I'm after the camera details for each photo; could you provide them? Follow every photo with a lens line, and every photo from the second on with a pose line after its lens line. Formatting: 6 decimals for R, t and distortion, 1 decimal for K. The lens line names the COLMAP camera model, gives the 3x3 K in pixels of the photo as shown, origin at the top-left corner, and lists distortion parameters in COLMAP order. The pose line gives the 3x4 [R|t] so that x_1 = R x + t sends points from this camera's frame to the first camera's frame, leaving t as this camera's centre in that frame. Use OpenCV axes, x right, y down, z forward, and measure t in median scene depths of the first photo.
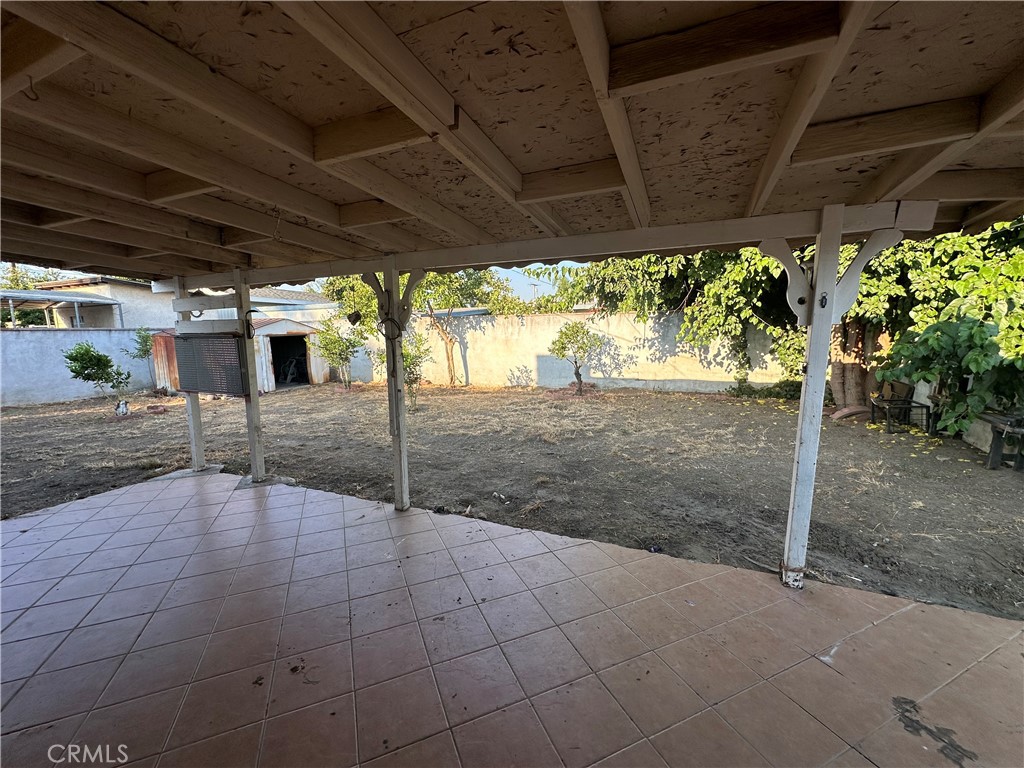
lens RADIAL K [[409.7, 0, 512.0], [0, 409.7, 384.0], [0, 0, 1]] dist [-0.001093, -0.000142]
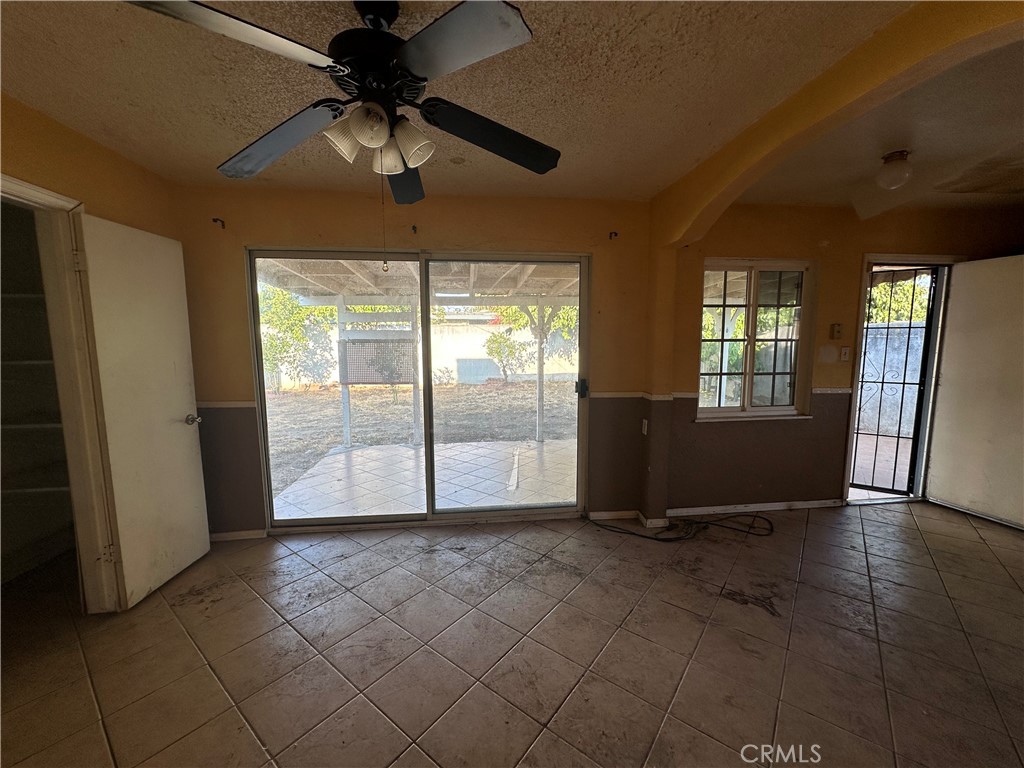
lens RADIAL K [[409.7, 0, 512.0], [0, 409.7, 384.0], [0, 0, 1]] dist [-0.001093, -0.000142]
pose [[0.880358, -0.046287, 0.472046, -0.485349], [0.052601, 0.998616, -0.000180, 0.019656], [-0.471384, 0.024989, 0.881574, -0.181650]]
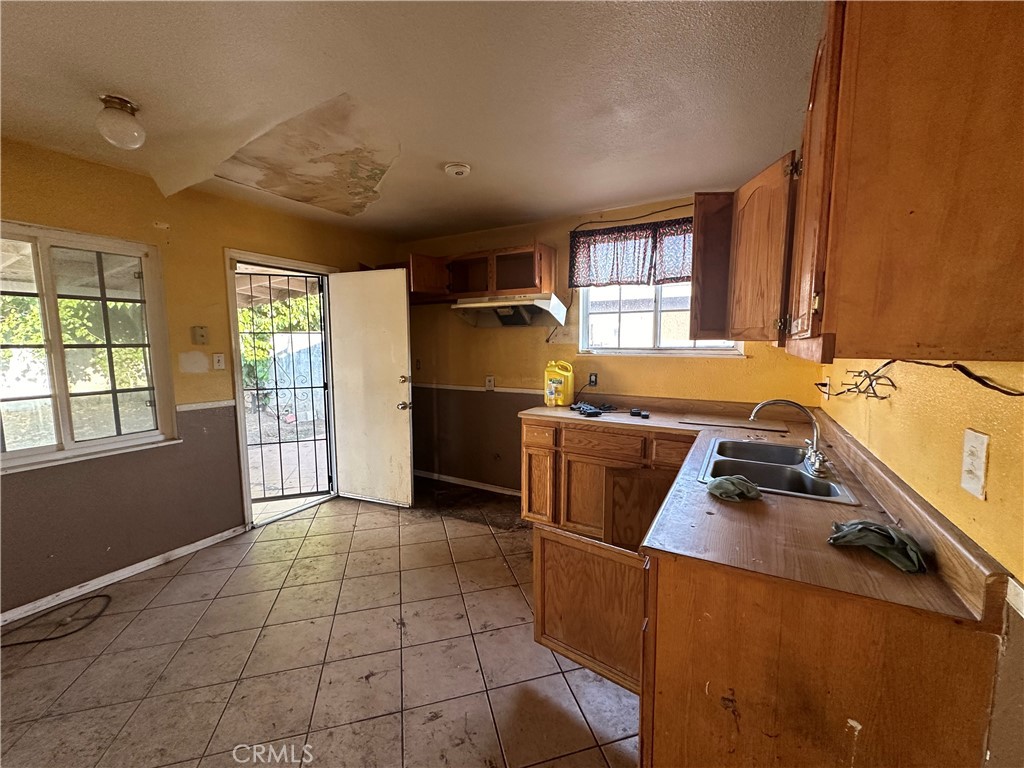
lens RADIAL K [[409.7, 0, 512.0], [0, 409.7, 384.0], [0, 0, 1]] dist [-0.001093, -0.000142]
pose [[0.137042, -0.091527, 0.986328, -0.312859], [0.123977, 0.989477, 0.074594, 0.031578], [-0.982776, 0.112060, 0.146947, -0.278631]]
